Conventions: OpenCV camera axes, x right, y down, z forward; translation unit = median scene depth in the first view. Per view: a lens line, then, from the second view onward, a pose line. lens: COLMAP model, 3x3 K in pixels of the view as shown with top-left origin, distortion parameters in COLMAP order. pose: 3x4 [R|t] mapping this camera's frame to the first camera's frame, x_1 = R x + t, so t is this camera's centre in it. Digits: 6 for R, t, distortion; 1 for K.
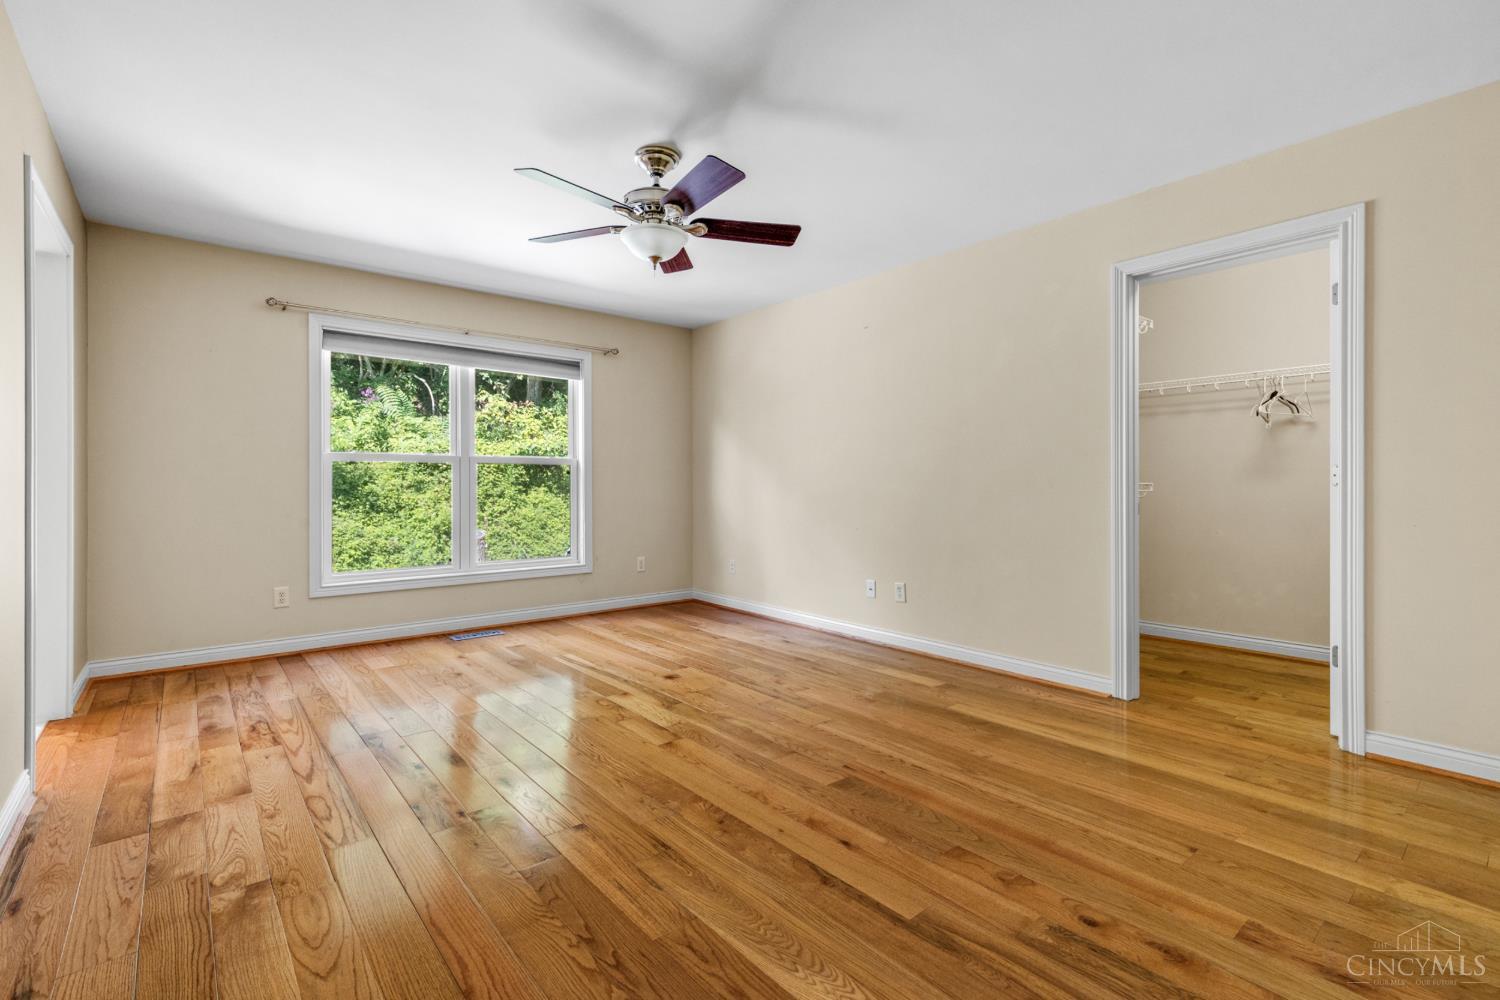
lens RADIAL K [[681.5, 0, 747.1], [0, 681.5, 494.4], [0, 0, 1]] dist [0.003565, 0.000819]
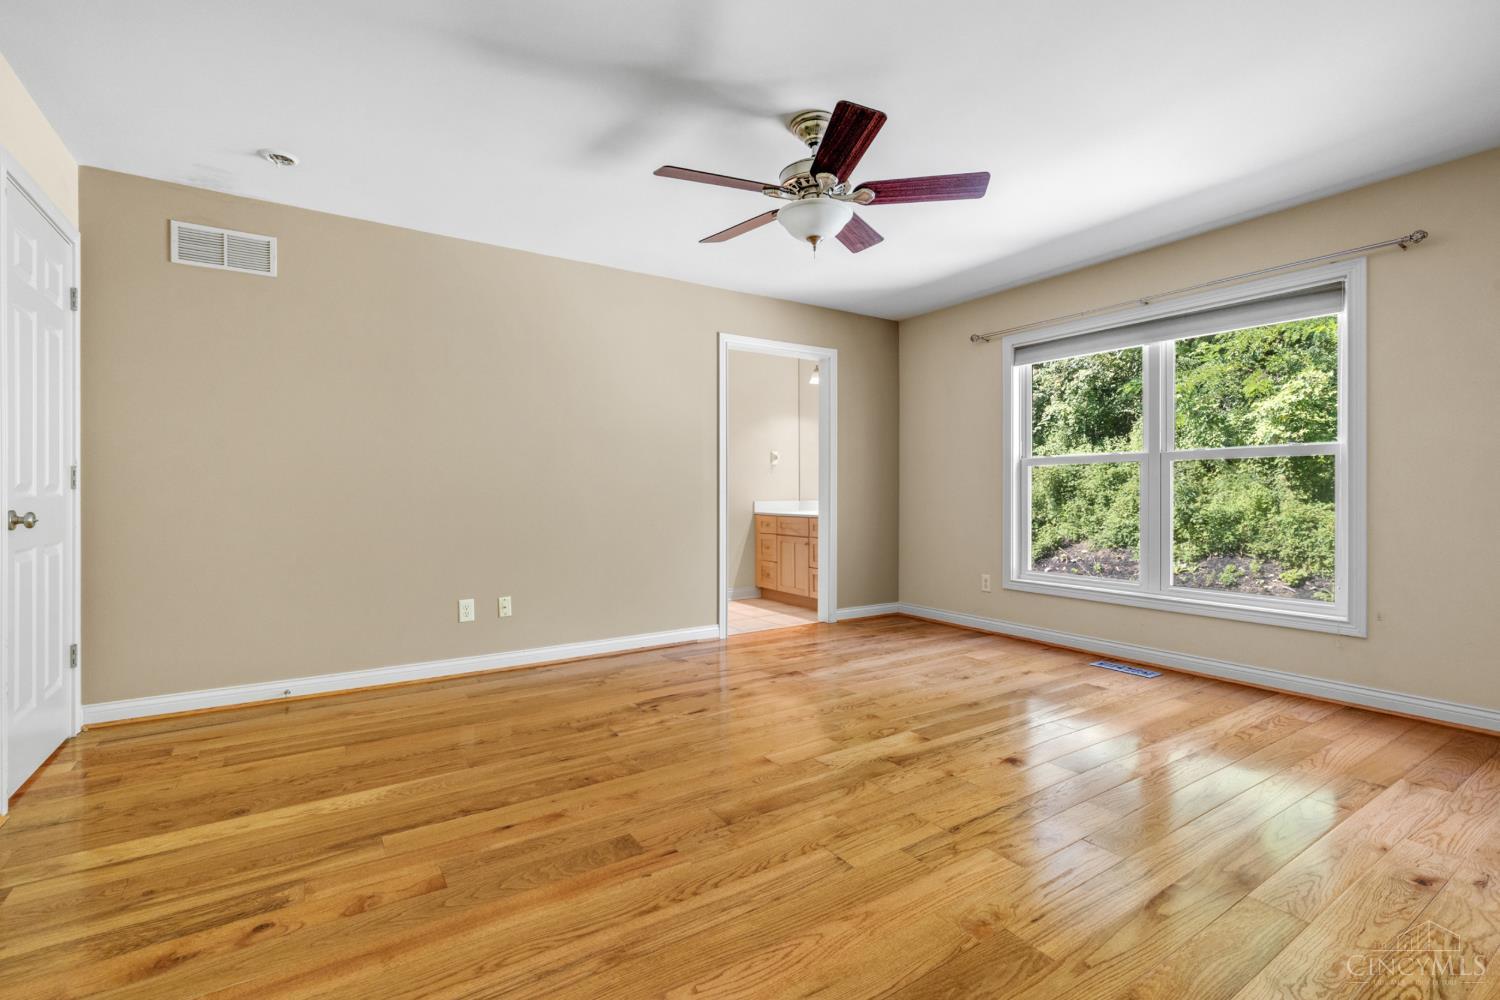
lens RADIAL K [[681.5, 0, 726.7], [0, 681.5, 492.3], [0, 0, 1]] dist [0.003565, 0.000819]
pose [[-0.138232, 0.000197, -0.990400, 0.606695], [-0.010647, 0.999942, 0.001685, -0.005364], [0.990343, 0.010778, -0.138222, 0.784729]]
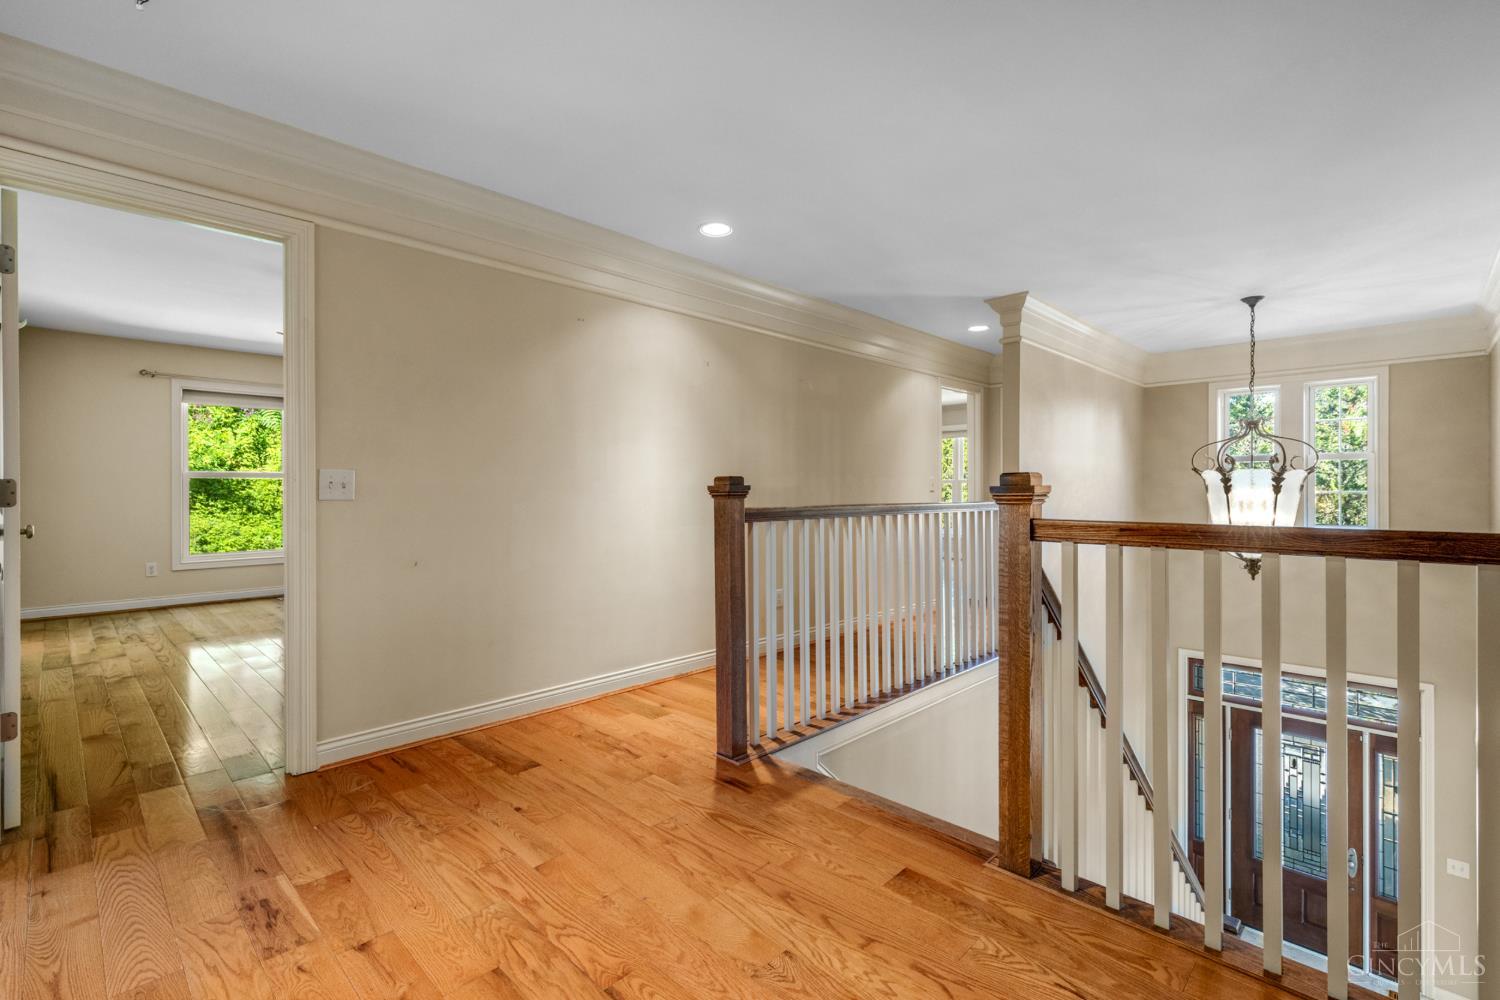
lens RADIAL K [[681.5, 0, 747.2], [0, 681.5, 491.6], [0, 0, 1]] dist [0.003565, 0.000819]
pose [[0.994922, -0.002651, 0.100616, 0.504306], [0.003137, 0.999984, -0.004677, -0.009645], [-0.100602, 0.004969, 0.994914, -0.672267]]
